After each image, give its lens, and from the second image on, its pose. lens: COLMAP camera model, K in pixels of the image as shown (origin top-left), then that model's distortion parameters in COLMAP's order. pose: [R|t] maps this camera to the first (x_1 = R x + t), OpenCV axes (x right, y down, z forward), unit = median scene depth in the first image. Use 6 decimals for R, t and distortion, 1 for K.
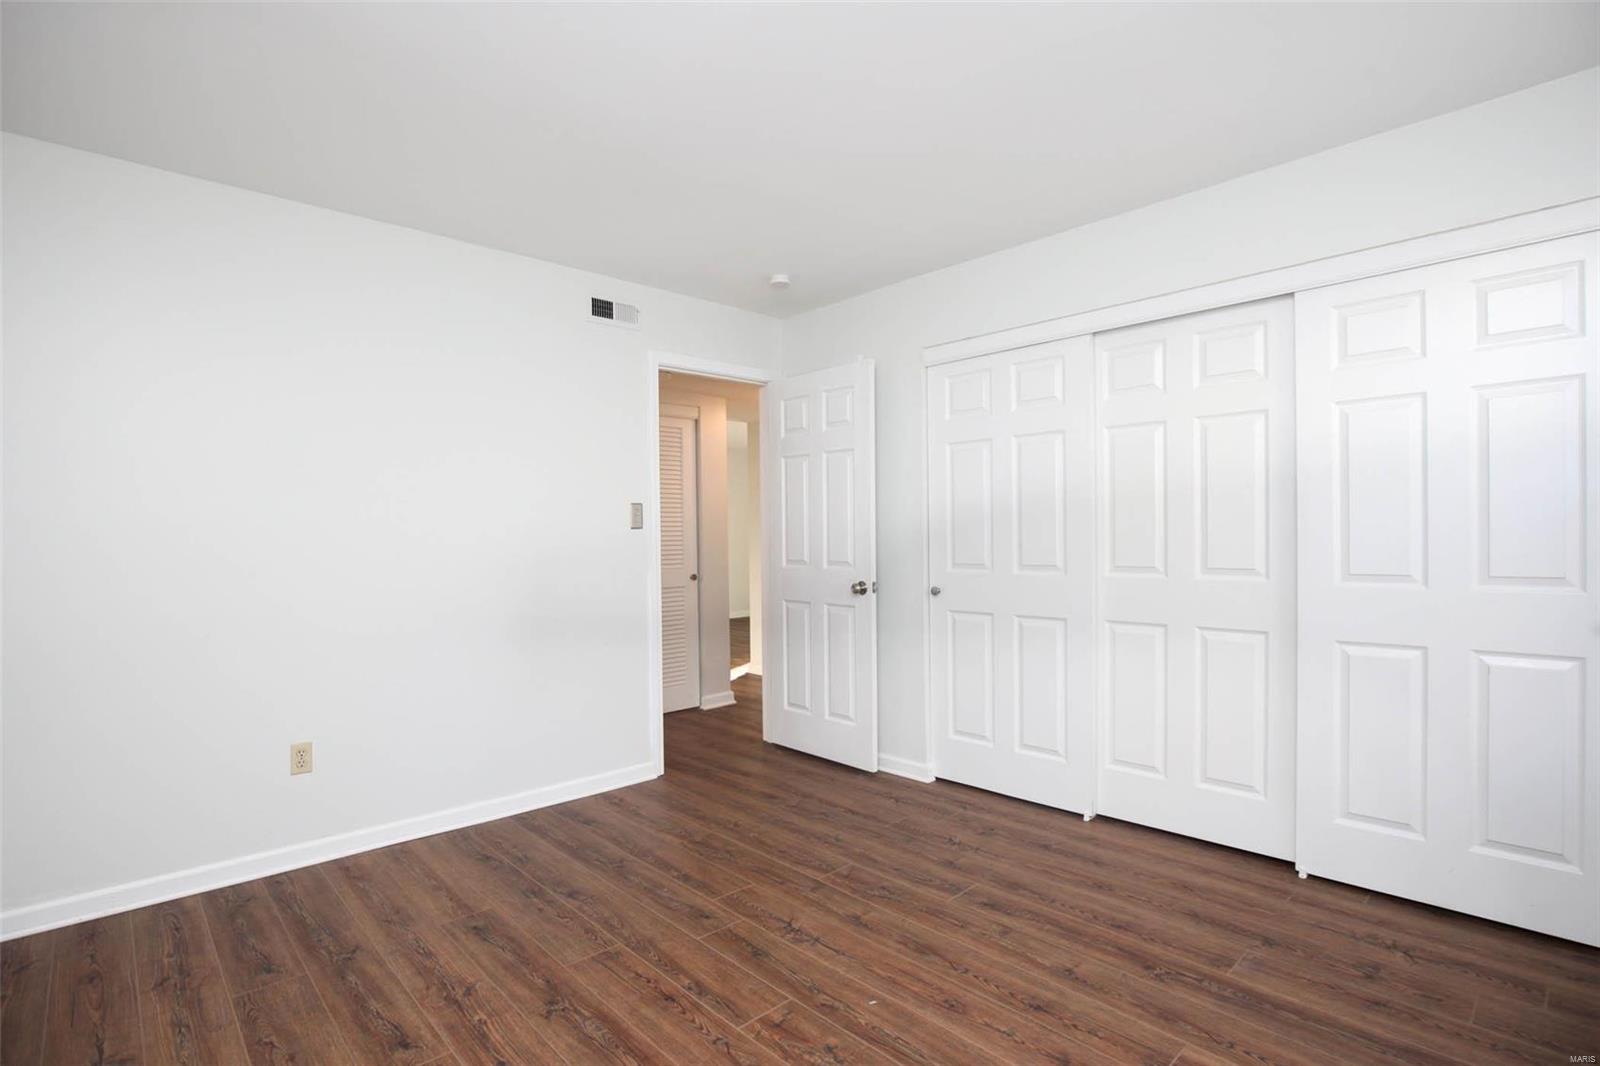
lens RADIAL K [[746.0, 0, 802.6], [0, 746.0, 541.6], [0, 0, 1]] dist [-0.022204, 0.000083]
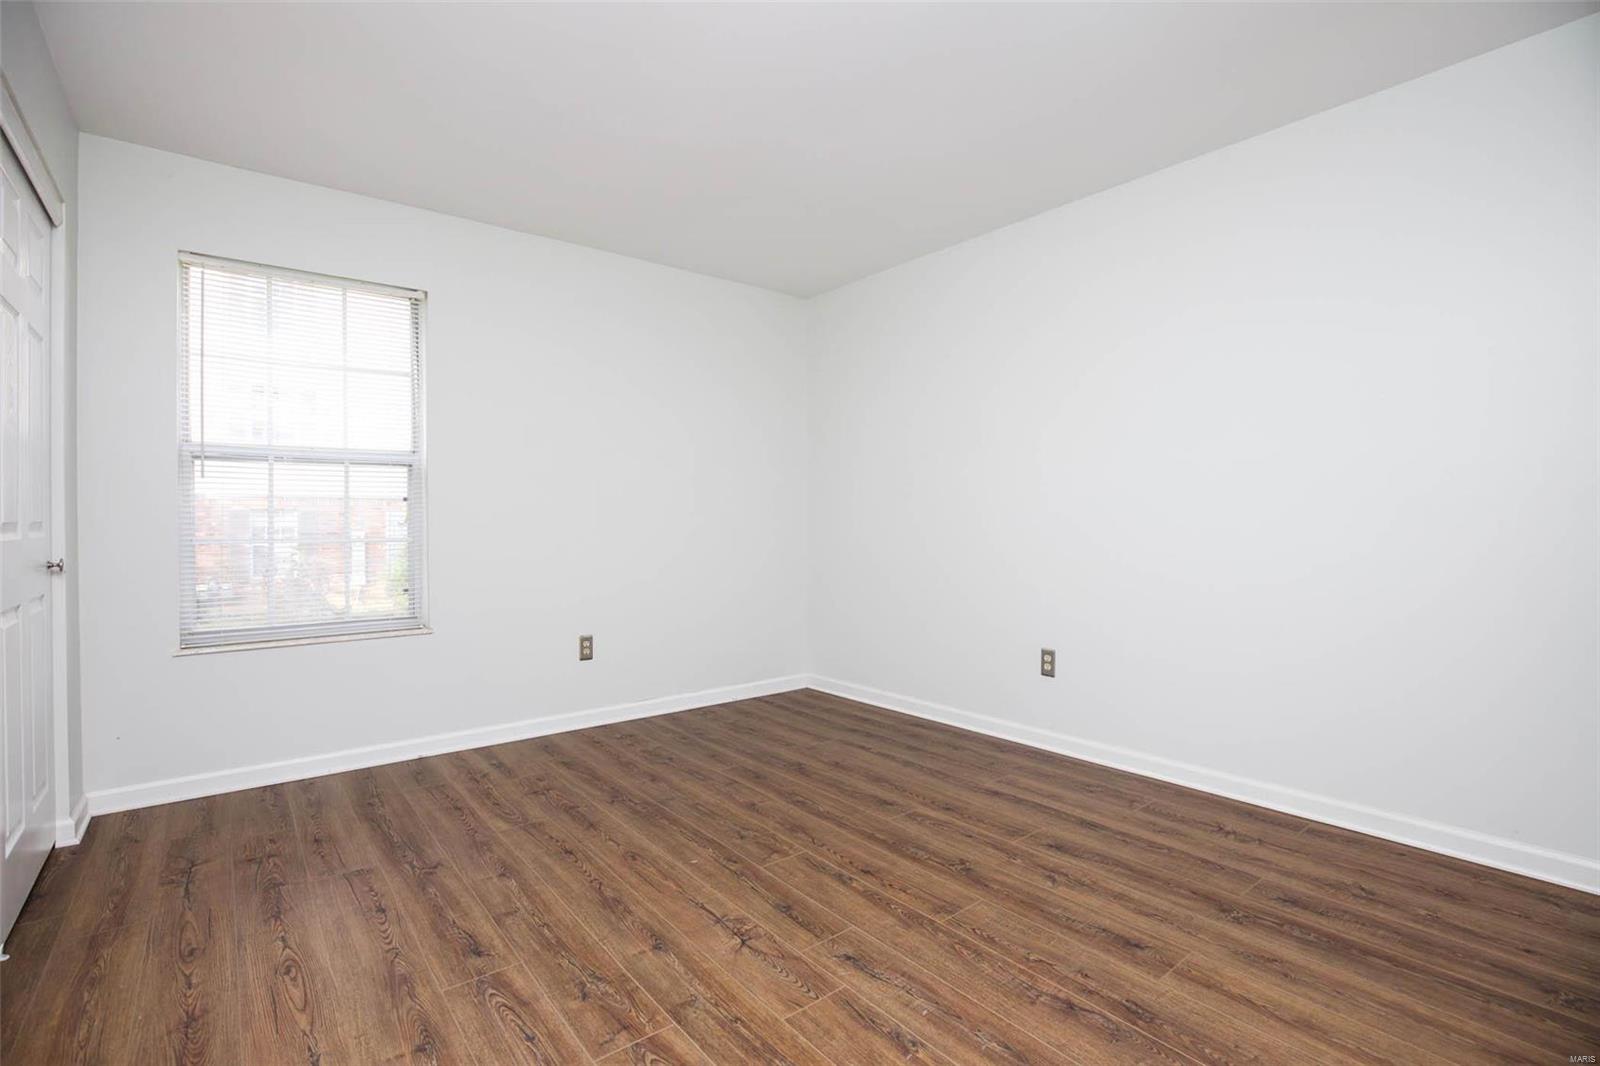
lens RADIAL K [[746.0, 0, 802.6], [0, 746.0, 541.6], [0, 0, 1]] dist [-0.022204, 0.000083]
pose [[-0.996226, 0.014306, 0.085609, -0.170687], [0.017142, 0.999325, 0.032488, 0.061746], [-0.085087, 0.033833, -0.995799, 1.943464]]
